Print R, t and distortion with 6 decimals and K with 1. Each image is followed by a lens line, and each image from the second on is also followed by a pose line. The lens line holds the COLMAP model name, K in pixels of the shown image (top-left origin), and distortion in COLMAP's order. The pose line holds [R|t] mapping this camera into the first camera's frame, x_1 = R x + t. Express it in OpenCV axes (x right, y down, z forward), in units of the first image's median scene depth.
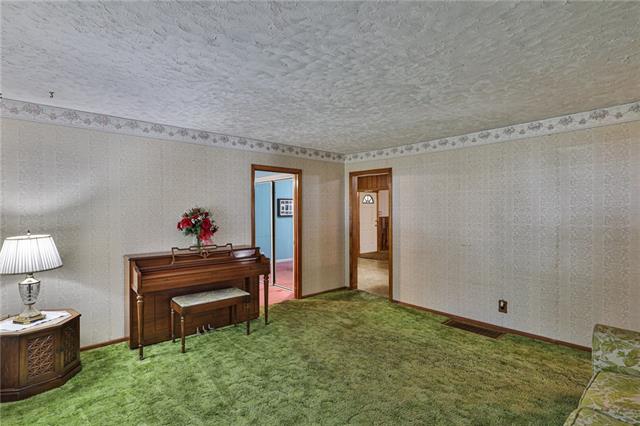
lens RADIAL K [[317.5, 0, 320.0], [0, 317.5, 213.0], [0, 0, 1]] dist [-0.001616, -0.000105]
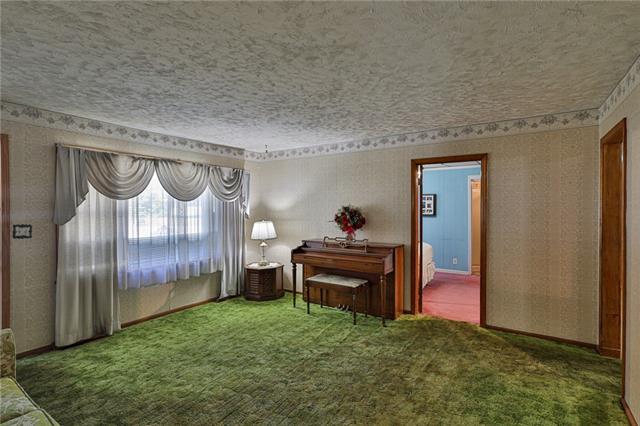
lens RADIAL K [[317.5, 0, 320.0], [0, 317.5, 213.0], [0, 0, 1]] dist [-0.001616, -0.000105]
pose [[0.253572, 0.008729, -0.967277, 0.747830], [-0.011983, 0.999911, 0.005882, 0.003649], [0.967242, 0.010099, 0.253654, 0.595080]]
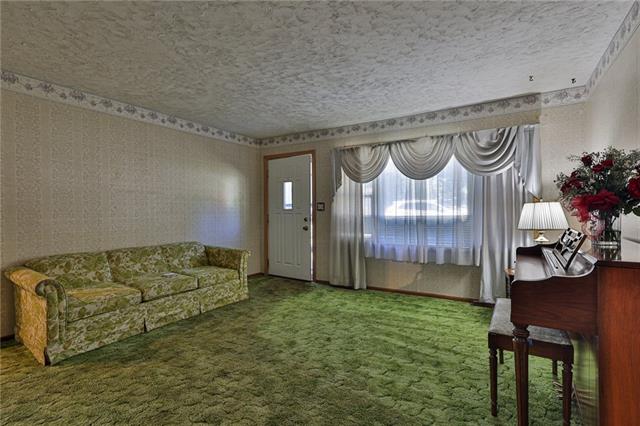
lens RADIAL K [[317.5, 0, 320.0], [0, 317.5, 213.0], [0, 0, 1]] dist [-0.001616, -0.000105]
pose [[-0.958738, 0.004880, -0.284250, 0.152213], [0.000059, 0.999856, 0.016967, 0.068231], [0.284292, 0.016250, -0.958600, 1.346959]]
